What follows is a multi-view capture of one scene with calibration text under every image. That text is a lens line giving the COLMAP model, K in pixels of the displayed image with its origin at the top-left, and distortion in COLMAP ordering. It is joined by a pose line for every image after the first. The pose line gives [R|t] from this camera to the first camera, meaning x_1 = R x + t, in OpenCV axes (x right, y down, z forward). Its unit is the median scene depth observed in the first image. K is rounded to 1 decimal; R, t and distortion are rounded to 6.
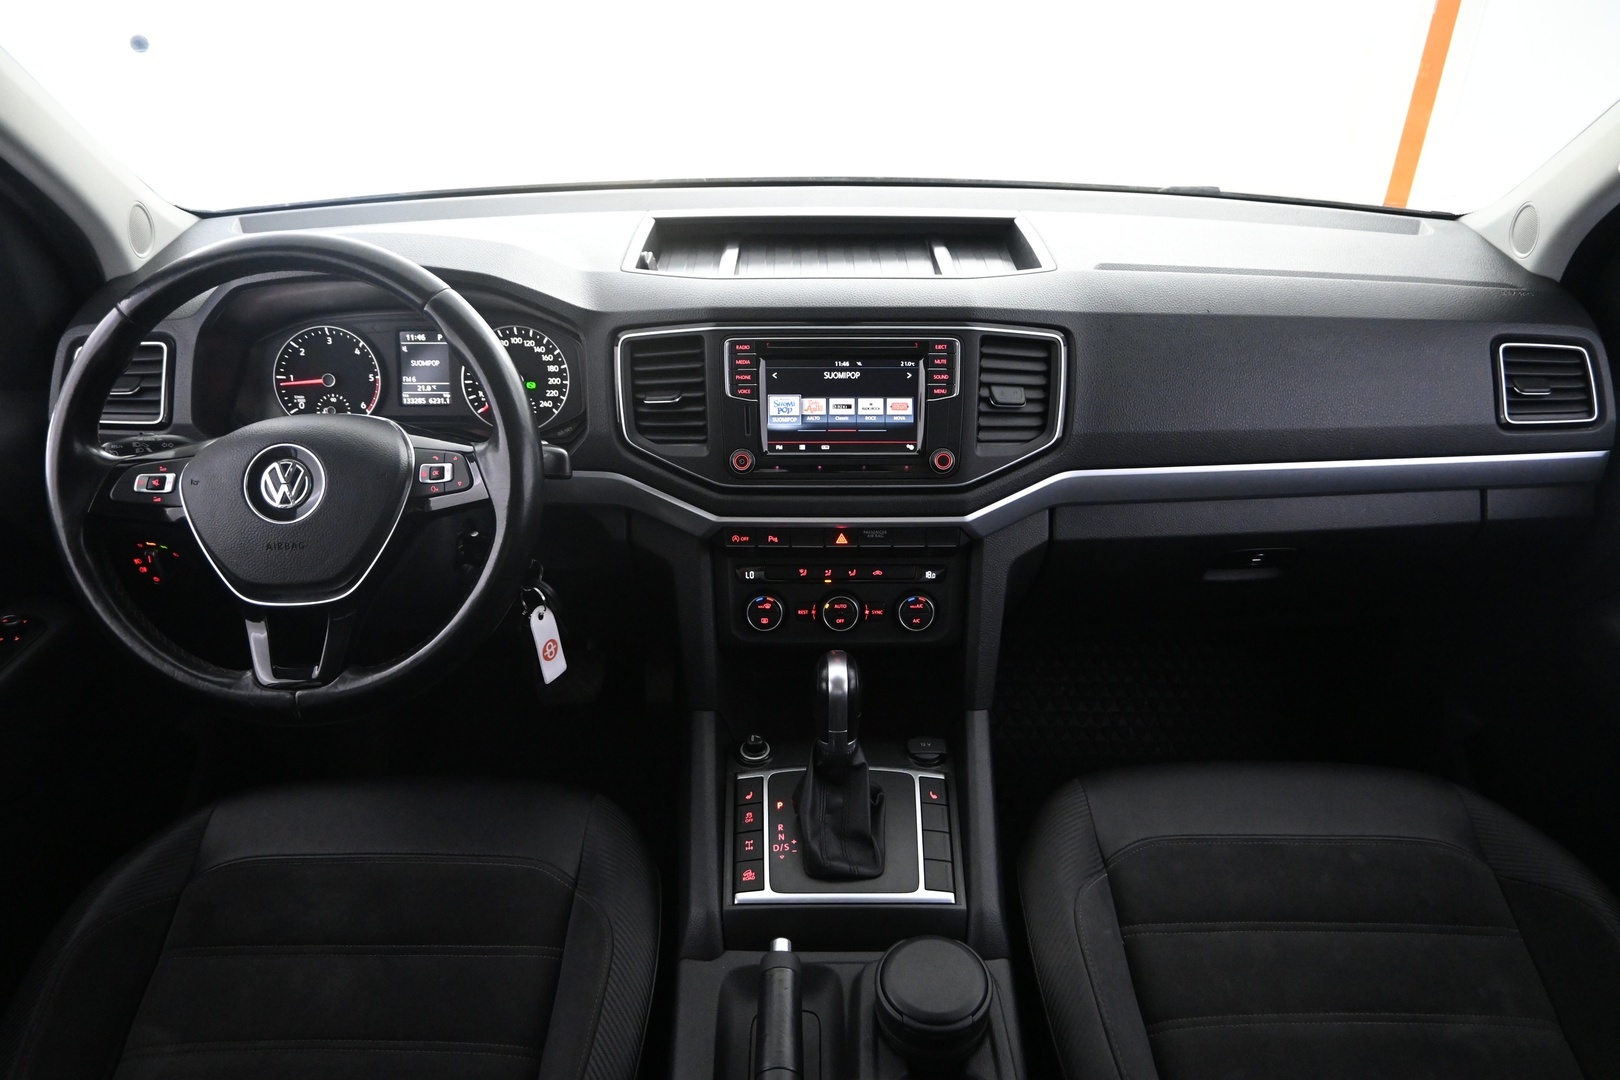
lens RADIAL K [[1130.6, 0, 812.5], [0, 1130.6, 528.3], [0, 0, 1]] dist [0.006897, 0.001637]
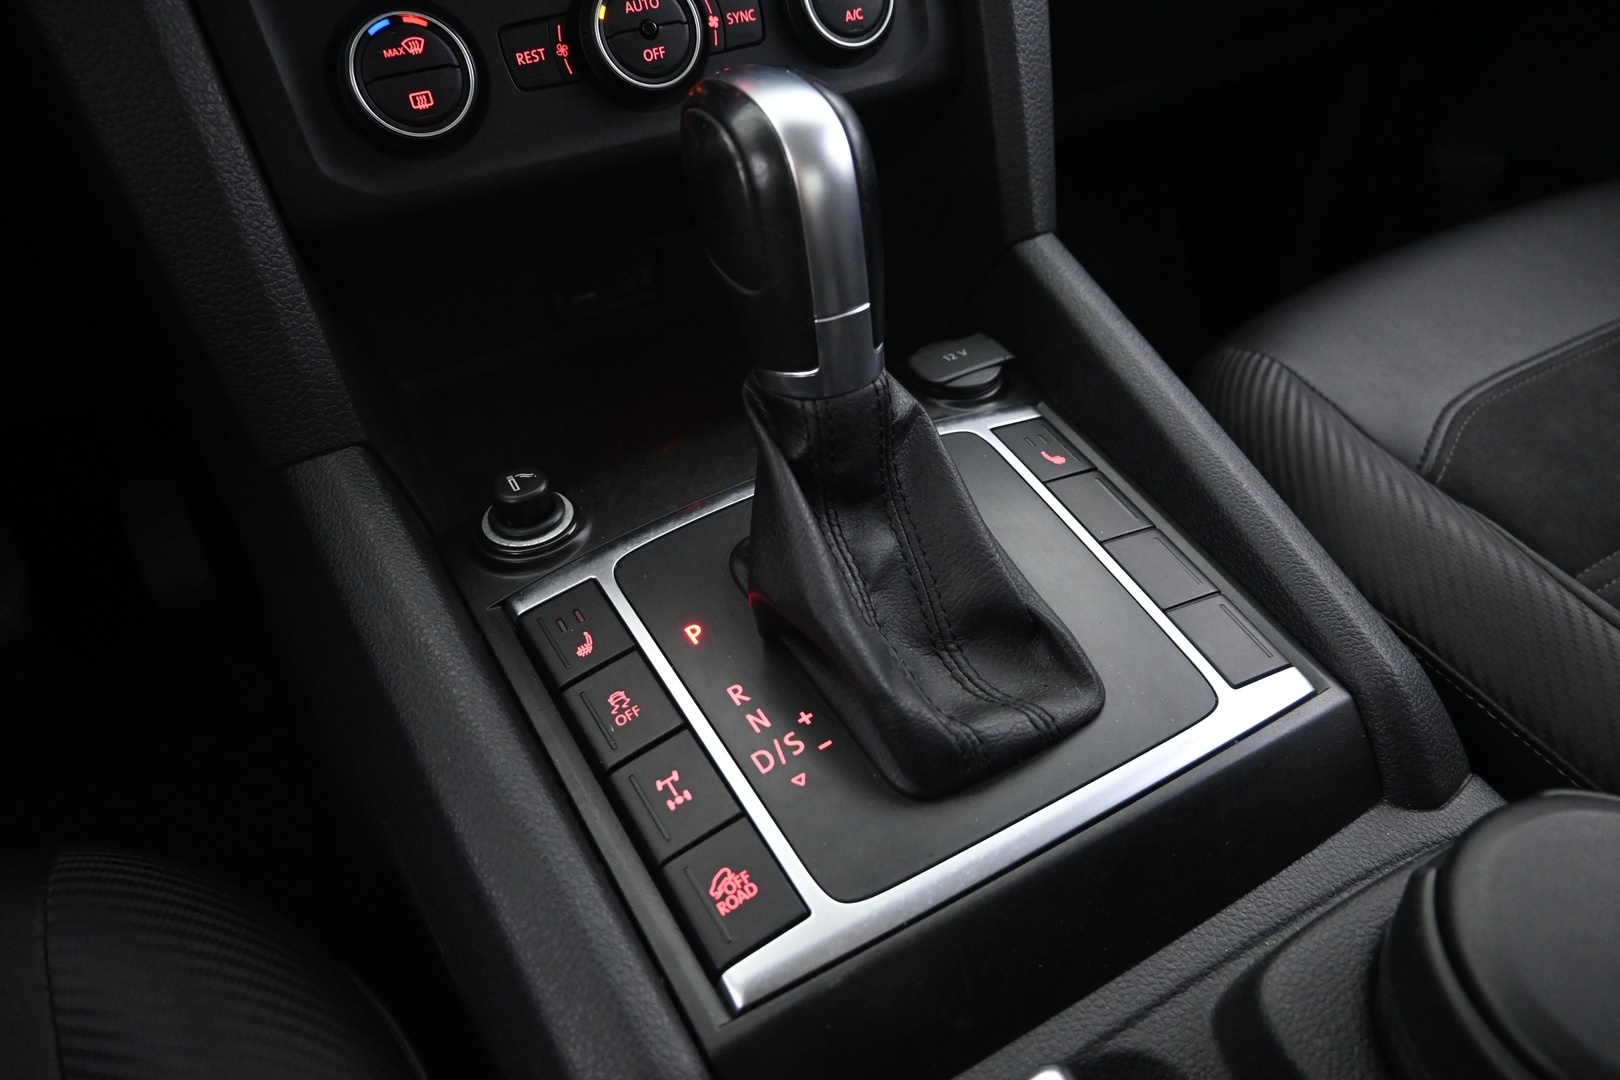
lens RADIAL K [[1130.6, 0, 815.9], [0, 1130.6, 538.5], [0, 0, 1]] dist [0.006897, 0.001637]
pose [[0.869413, -0.339153, 0.359301, -0.103749], [0.274245, 0.936145, 0.220051, 0.160800], [-0.410989, -0.092779, 0.906907, 0.706704]]
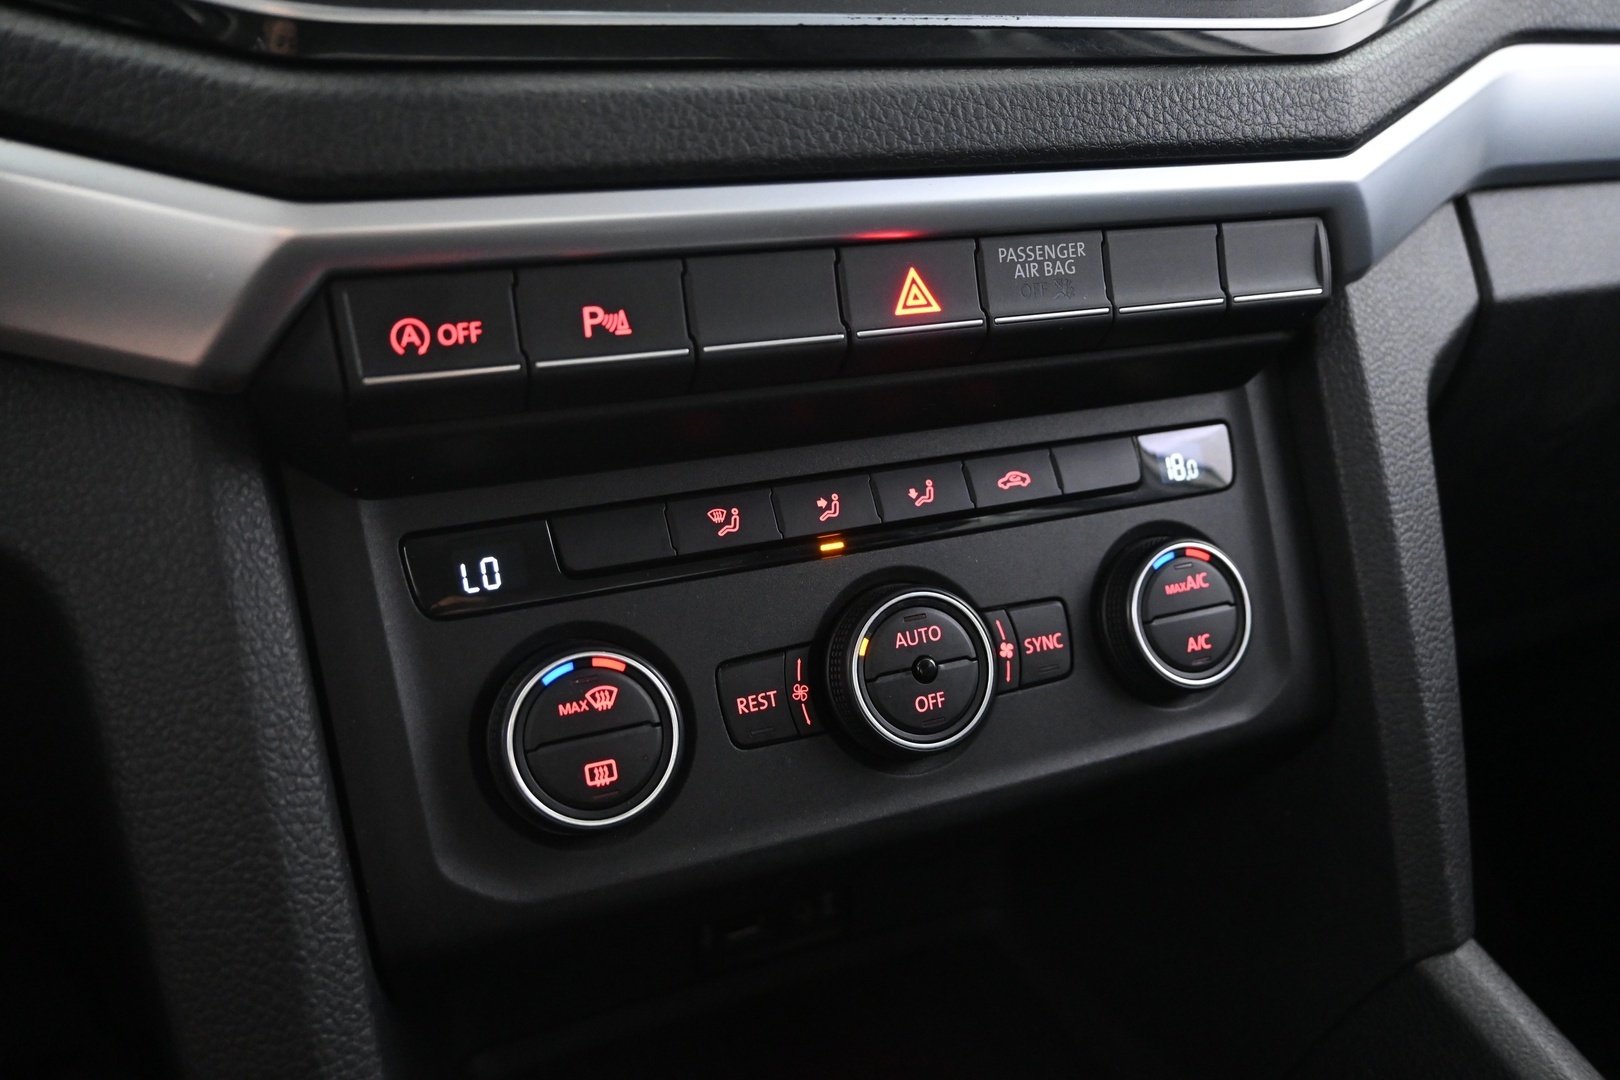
lens RADIAL K [[1330.4, 0, 815.5], [0, 1330.4, 537.8], [0, 0, 1]] dist [0.004212, -0.004474]
pose [[0.914468, -0.146645, 0.377151, -0.095733], [0.218263, 0.963573, -0.154558, 0.090674], [-0.340748, 0.223656, 0.913164, 0.796022]]
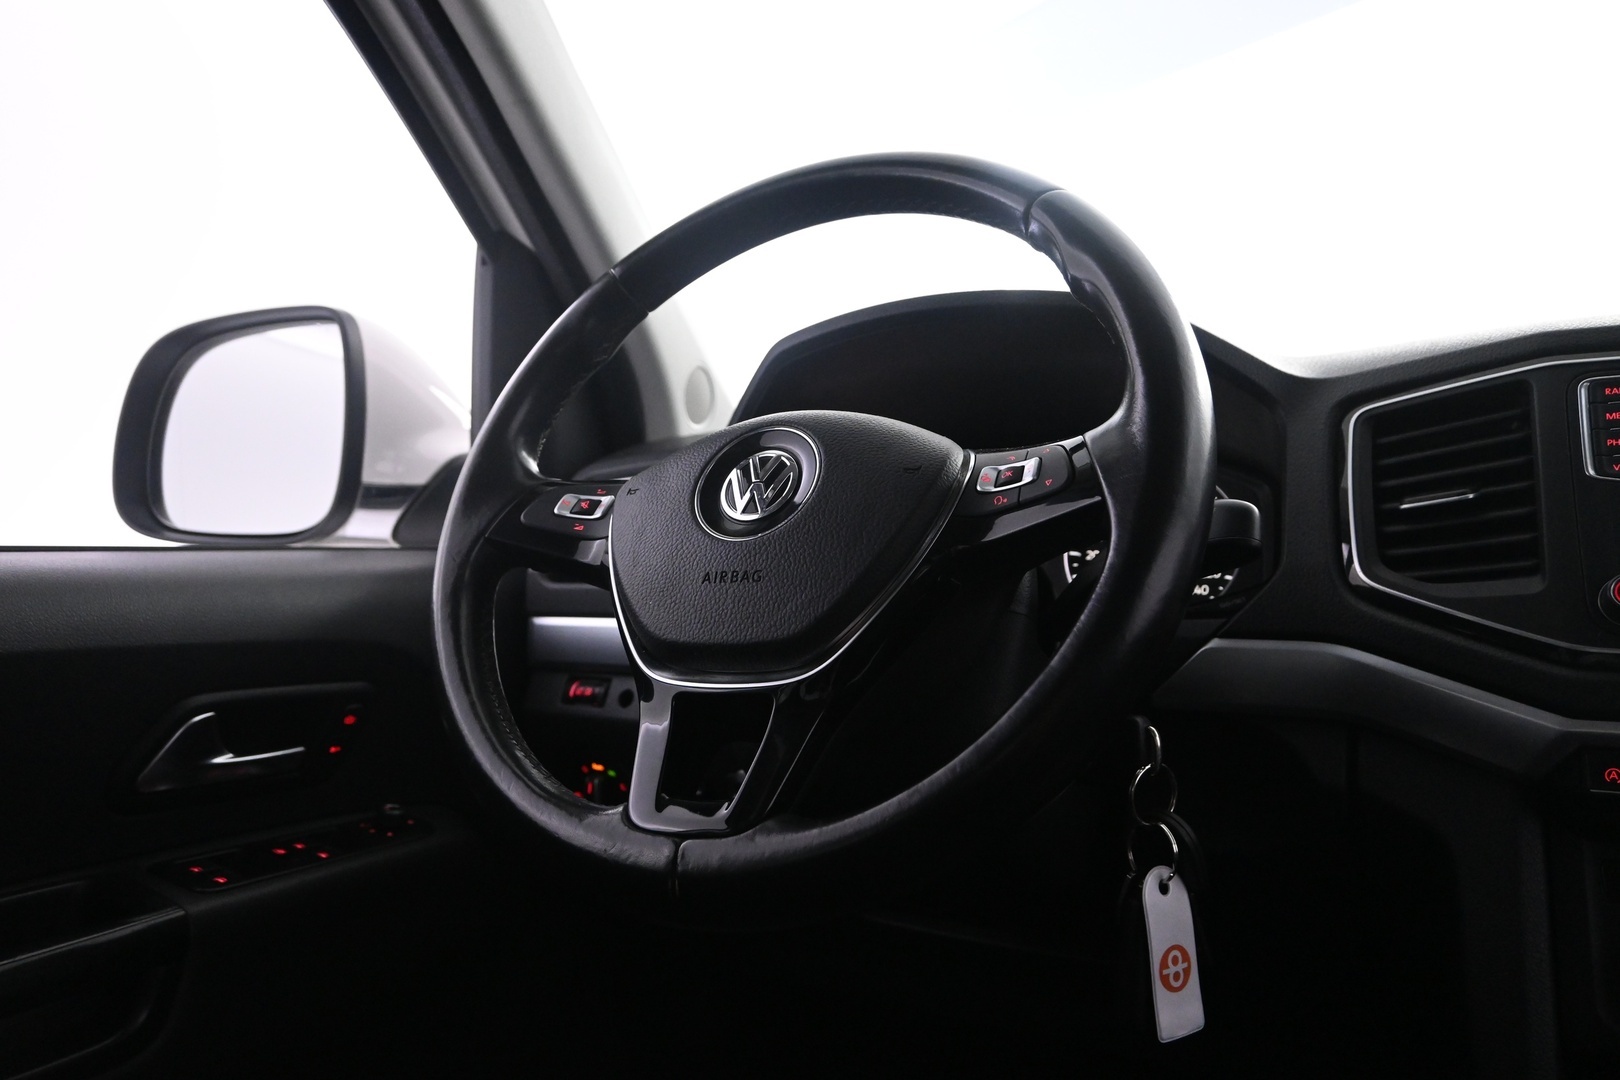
lens RADIAL K [[1268.9, 0, 808.9], [0, 1268.9, 541.4], [0, 0, 1]] dist [-0.010415, 0.009756]
pose [[0.880979, -0.012793, -0.472983, -0.112694], [-0.211270, 0.883814, -0.417417, 0.208971], [0.423369, 0.467663, 0.775919, 0.432207]]
